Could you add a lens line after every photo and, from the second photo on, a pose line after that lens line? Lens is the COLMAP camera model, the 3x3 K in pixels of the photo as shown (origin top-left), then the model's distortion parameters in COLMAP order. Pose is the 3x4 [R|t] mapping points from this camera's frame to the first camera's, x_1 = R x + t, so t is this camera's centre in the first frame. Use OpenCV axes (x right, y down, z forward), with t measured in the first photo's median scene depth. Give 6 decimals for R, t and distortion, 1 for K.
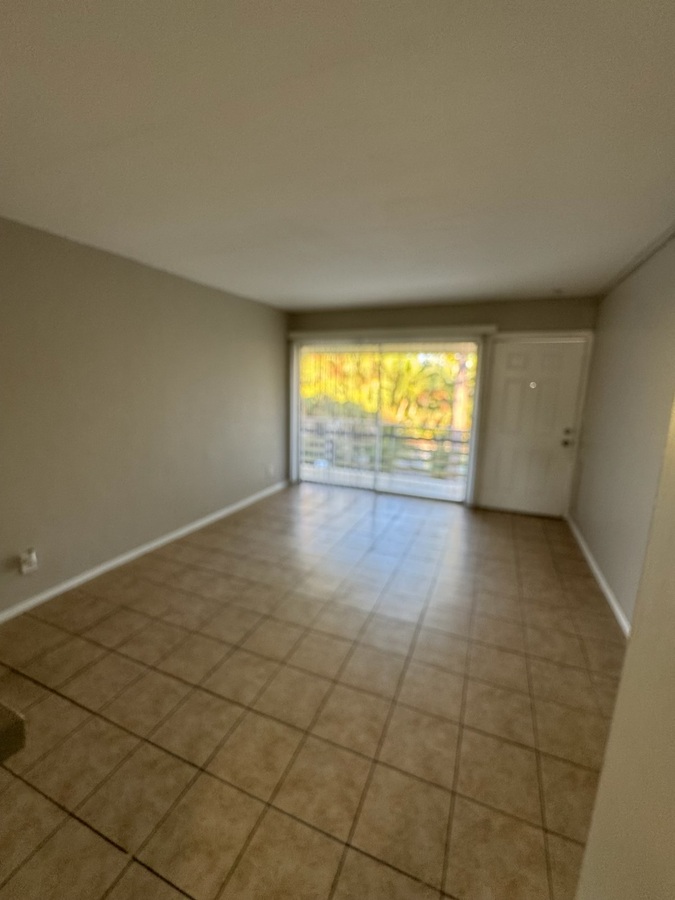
lens RADIAL K [[358.7, 0, 336.3], [0, 358.7, 449.7], [0, 0, 1]] dist [-0.002563, 0.000222]
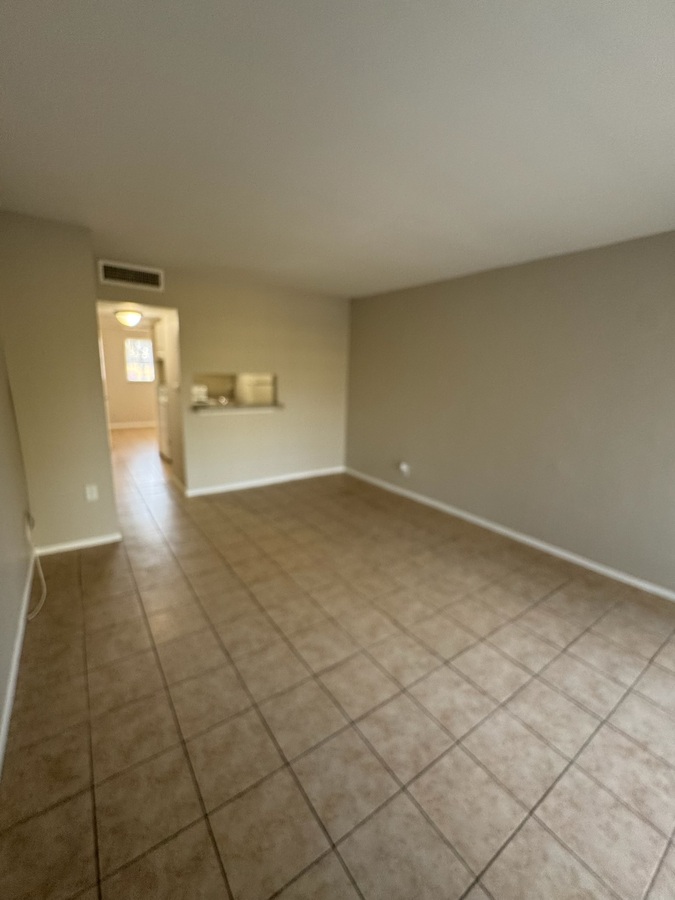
lens RADIAL K [[358.7, 0, 336.3], [0, 358.7, 449.7], [0, 0, 1]] dist [-0.002563, 0.000222]
pose [[-0.510570, 0.148629, -0.846893, 0.815160], [-0.193977, 0.939645, 0.281851, -0.223191], [0.837670, 0.308183, -0.450924, 1.366271]]
